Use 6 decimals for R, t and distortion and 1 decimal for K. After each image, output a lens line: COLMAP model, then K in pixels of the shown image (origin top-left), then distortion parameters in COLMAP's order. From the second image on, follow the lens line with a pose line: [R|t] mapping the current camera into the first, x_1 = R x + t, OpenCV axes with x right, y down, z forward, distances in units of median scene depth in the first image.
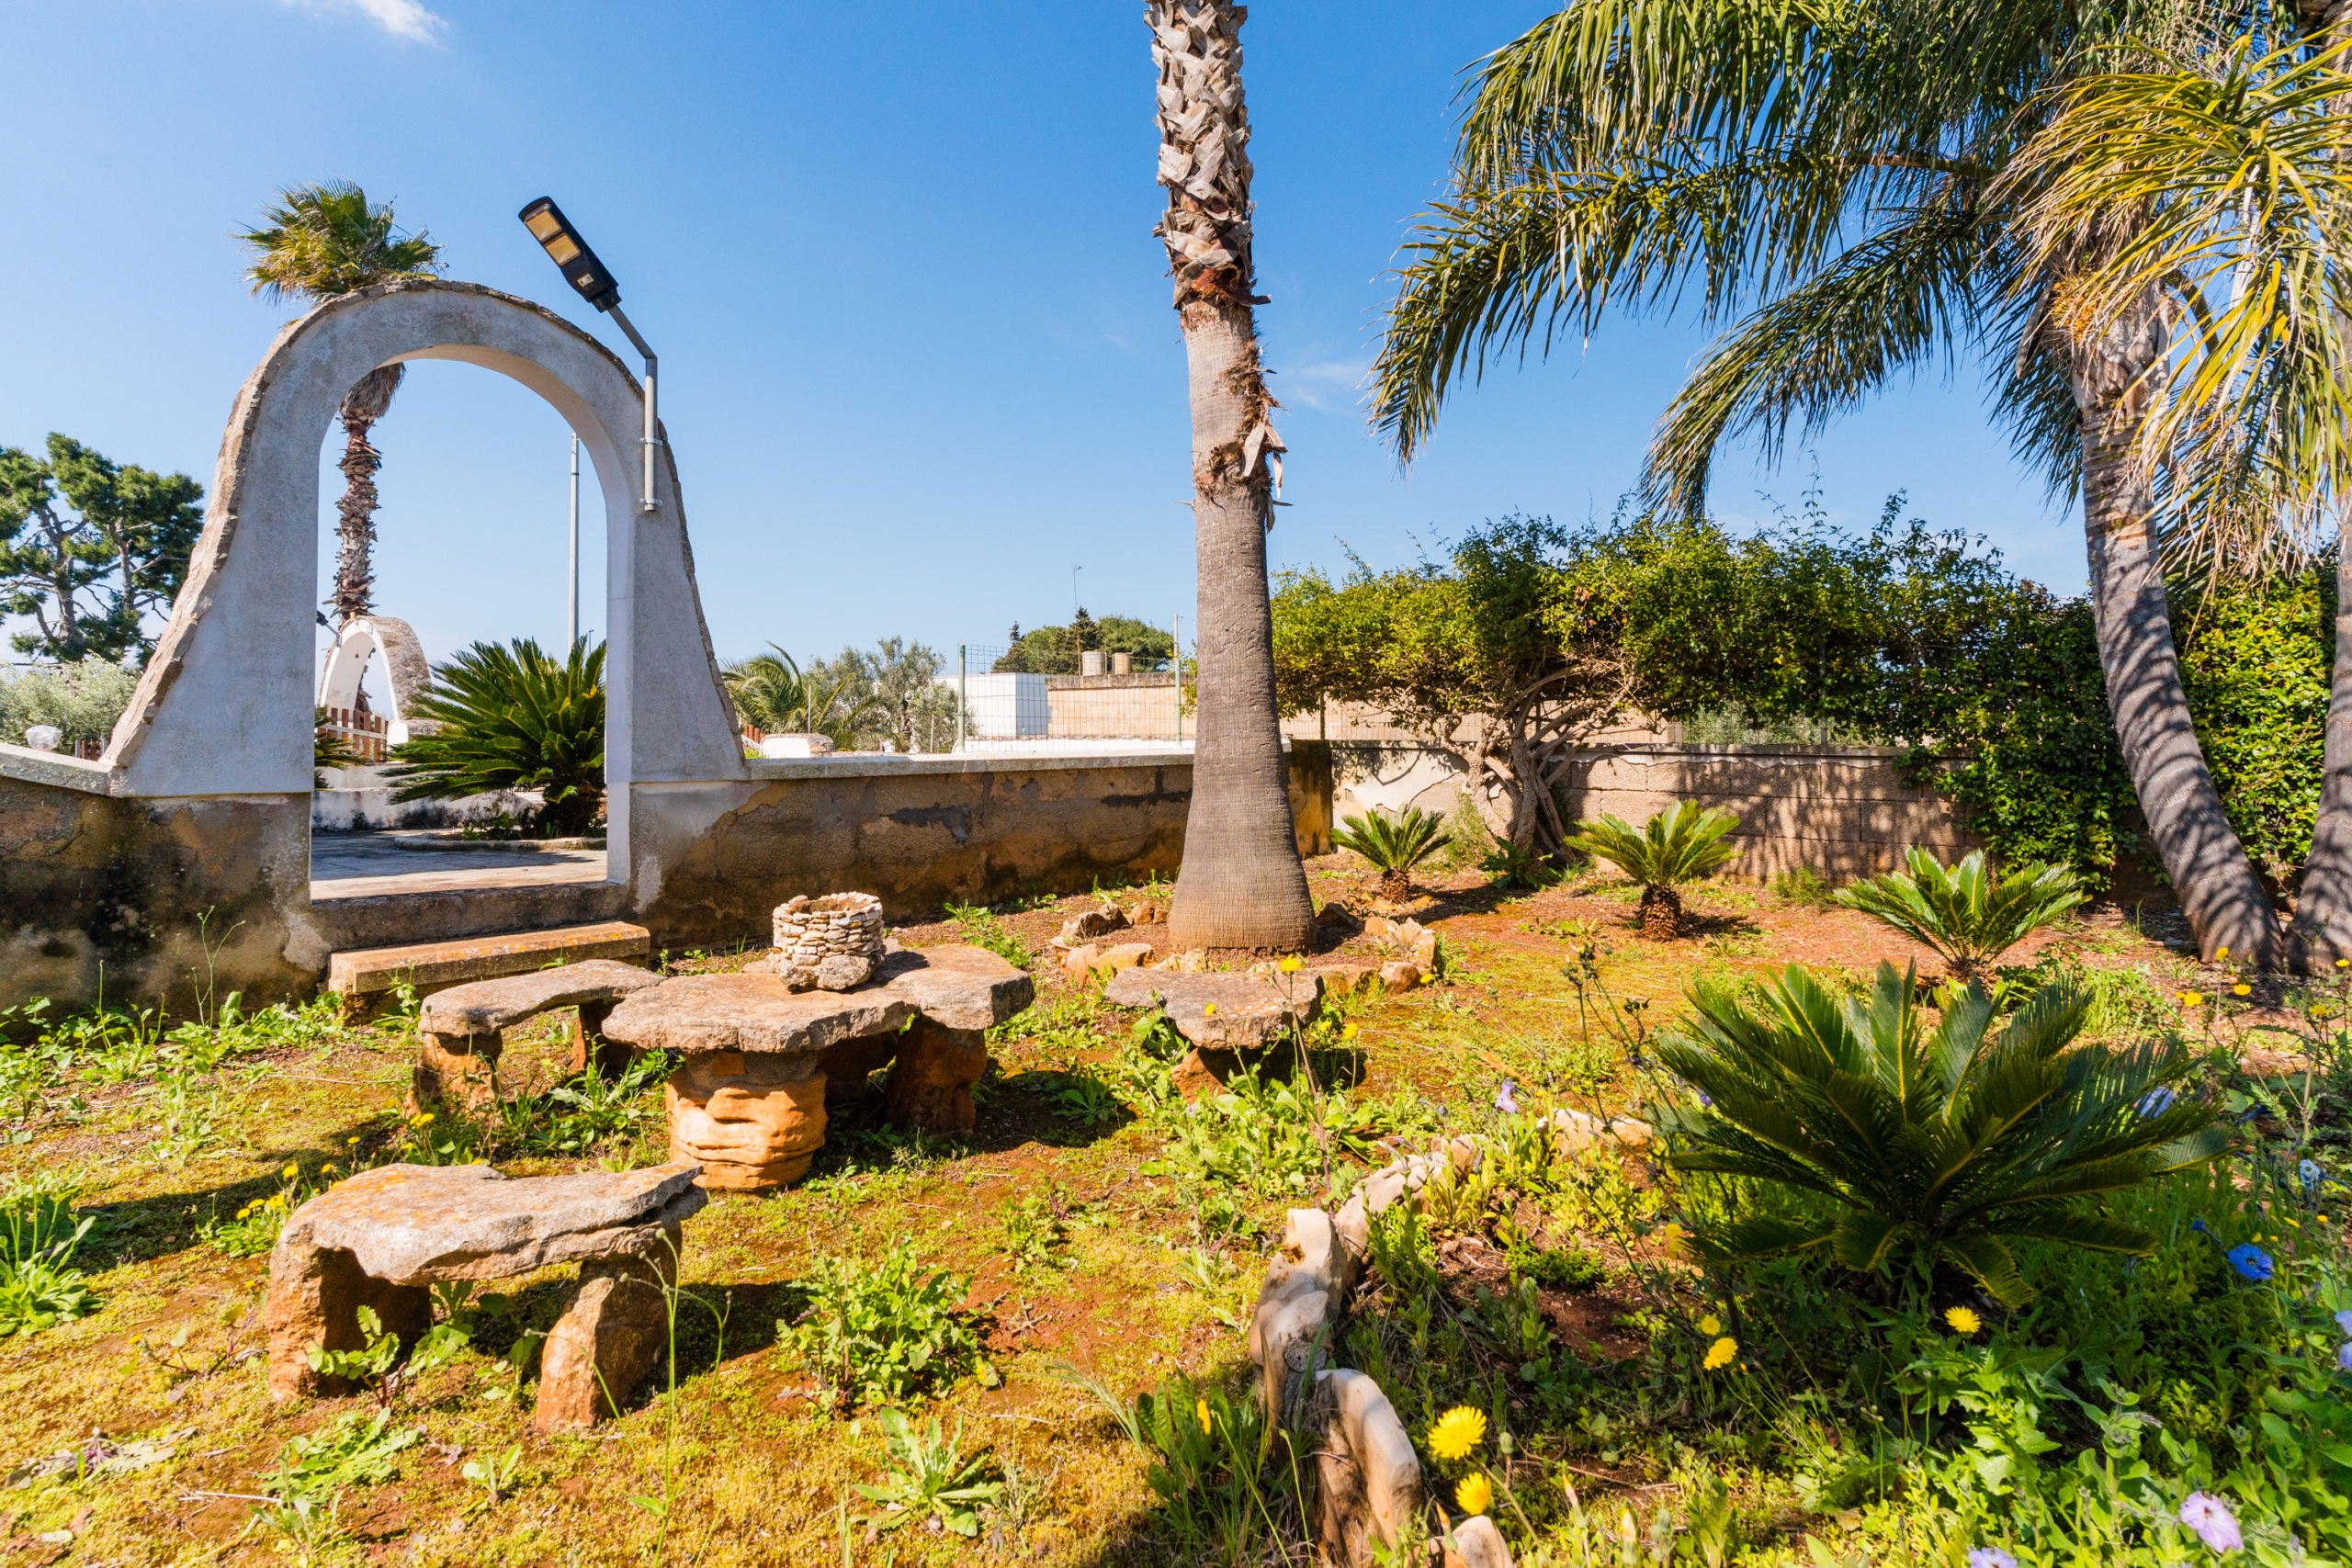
lens RADIAL K [[1137.7, 0, 1185.5], [0, 1137.7, 773.1], [0, 0, 1]] dist [0.002676, -0.001734]
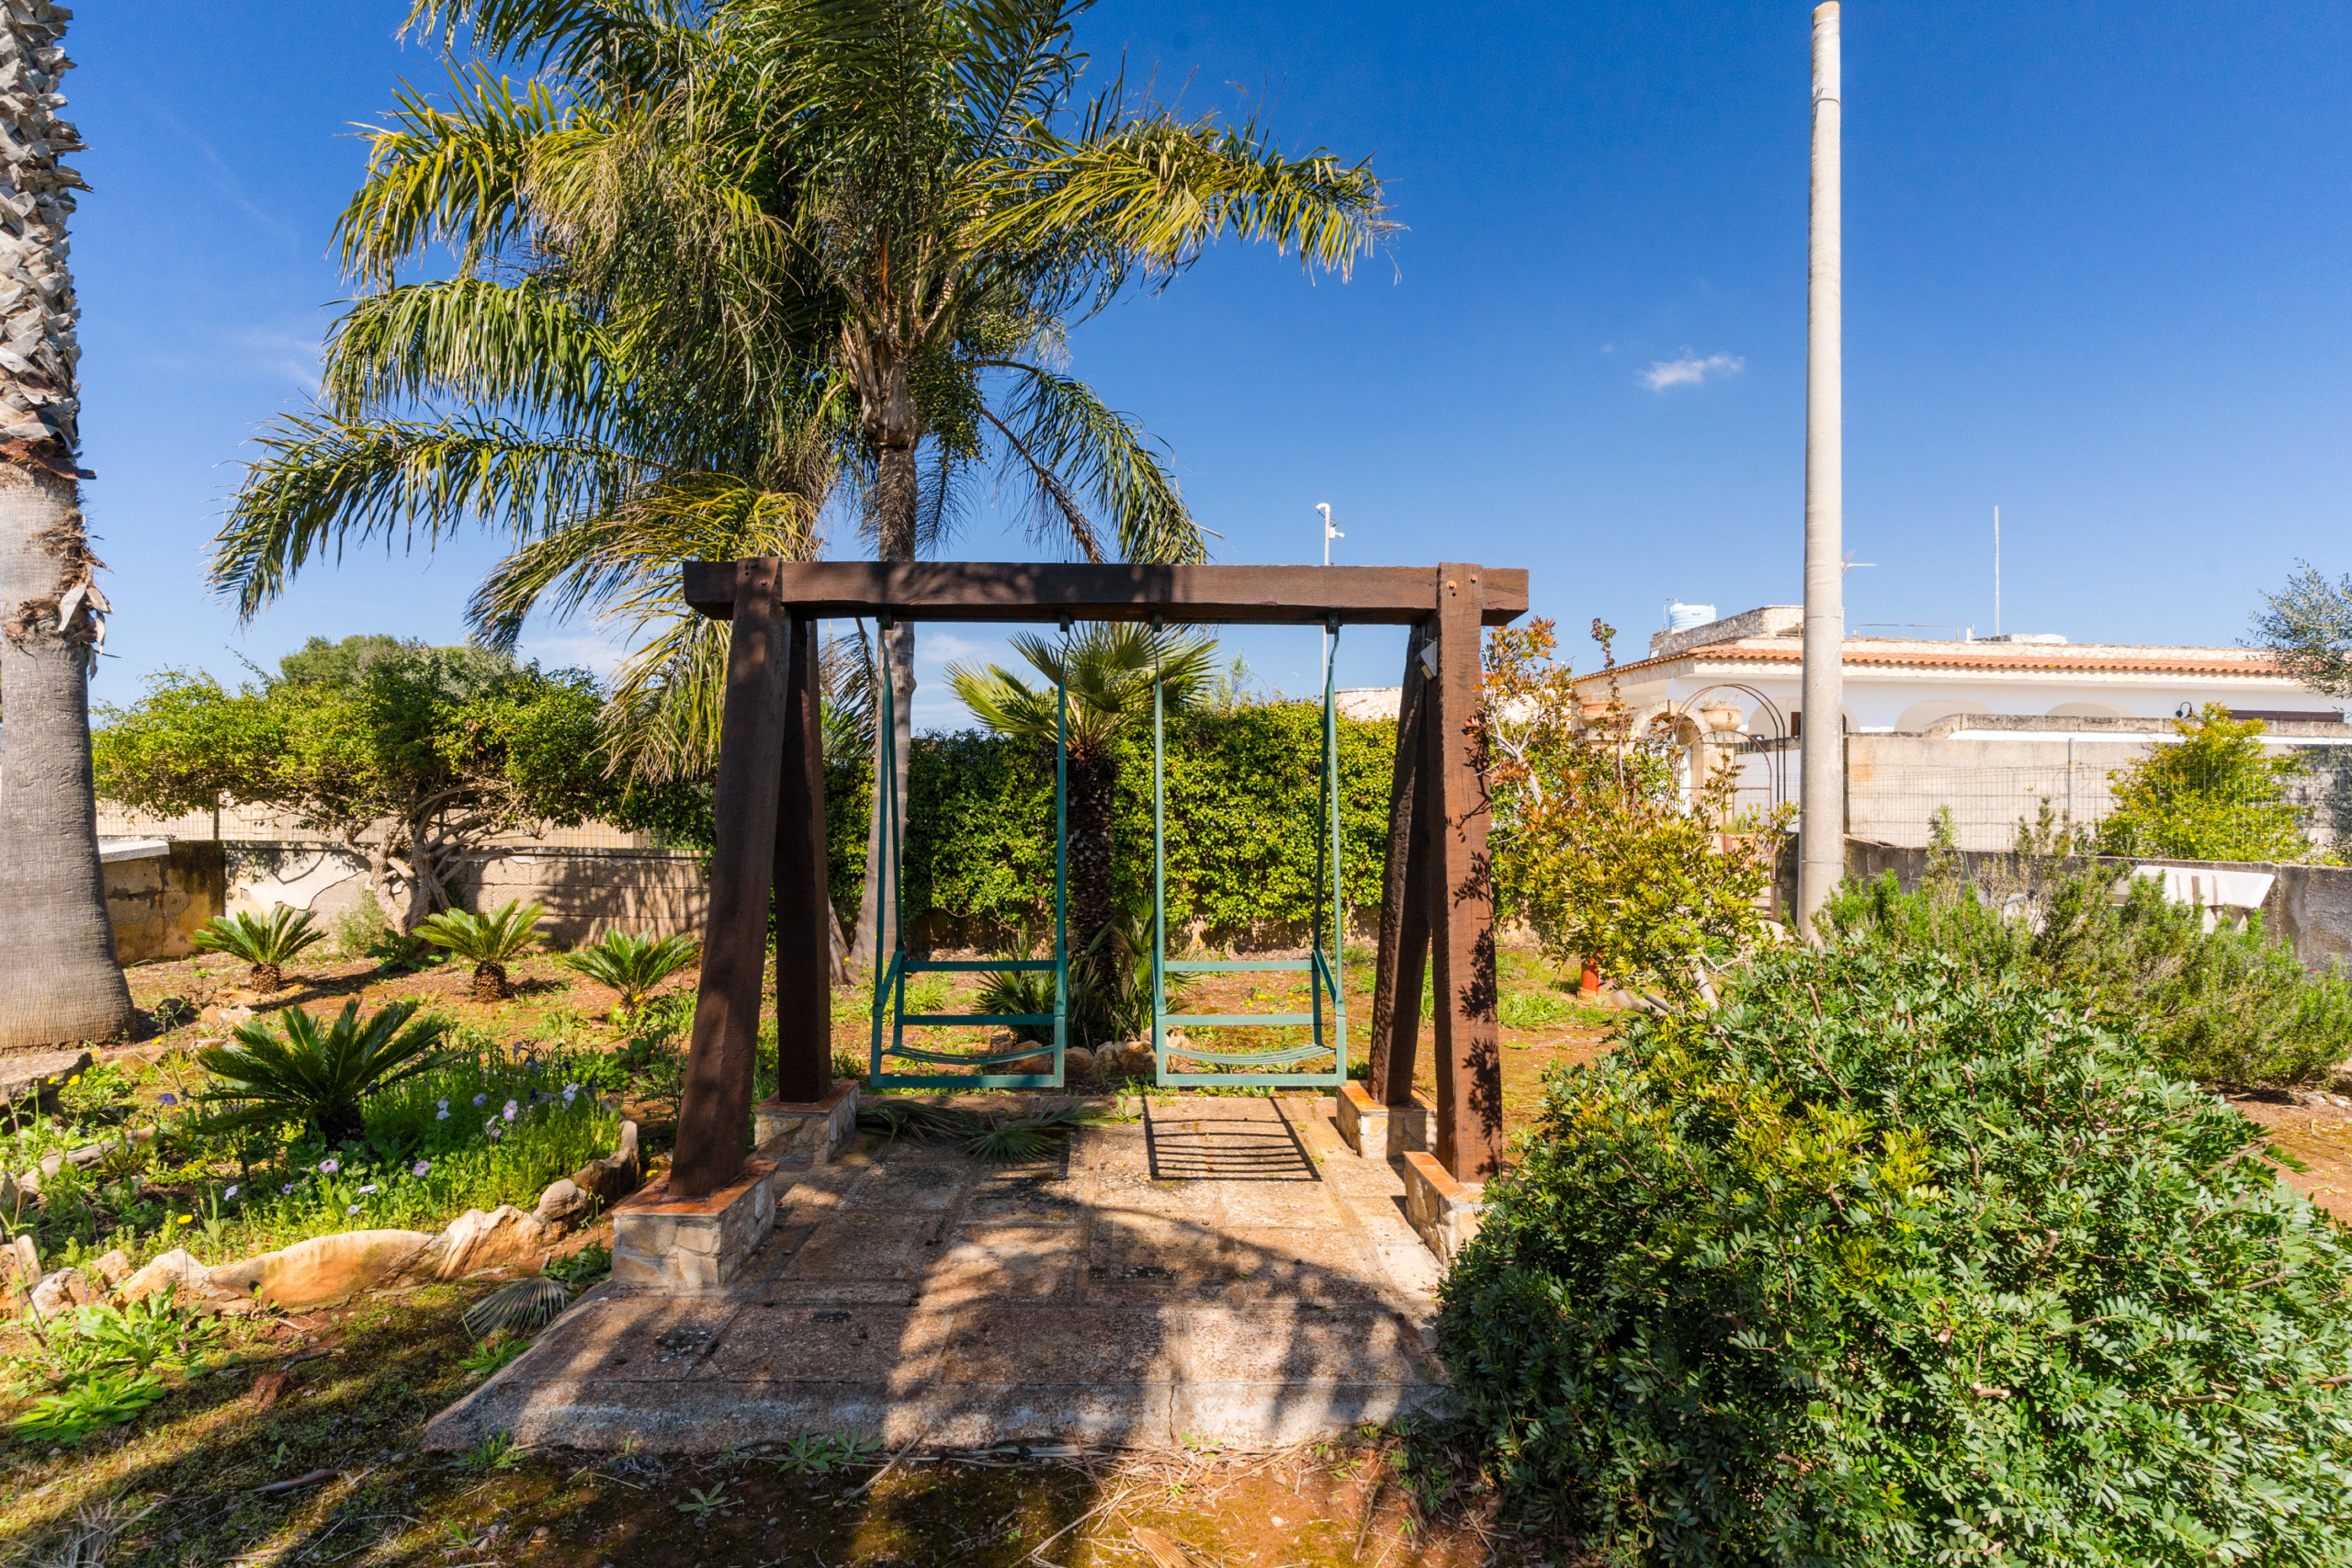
lens RADIAL K [[1137.7, 0, 1138.4], [0, 1137.7, 818.6], [0, 0, 1]] dist [0.002676, -0.001734]
pose [[0.743623, 0.006090, 0.668572, 0.065554], [0.006471, 0.999846, -0.016305, -0.033228], [-0.668568, 0.016451, 0.743469, -0.396702]]
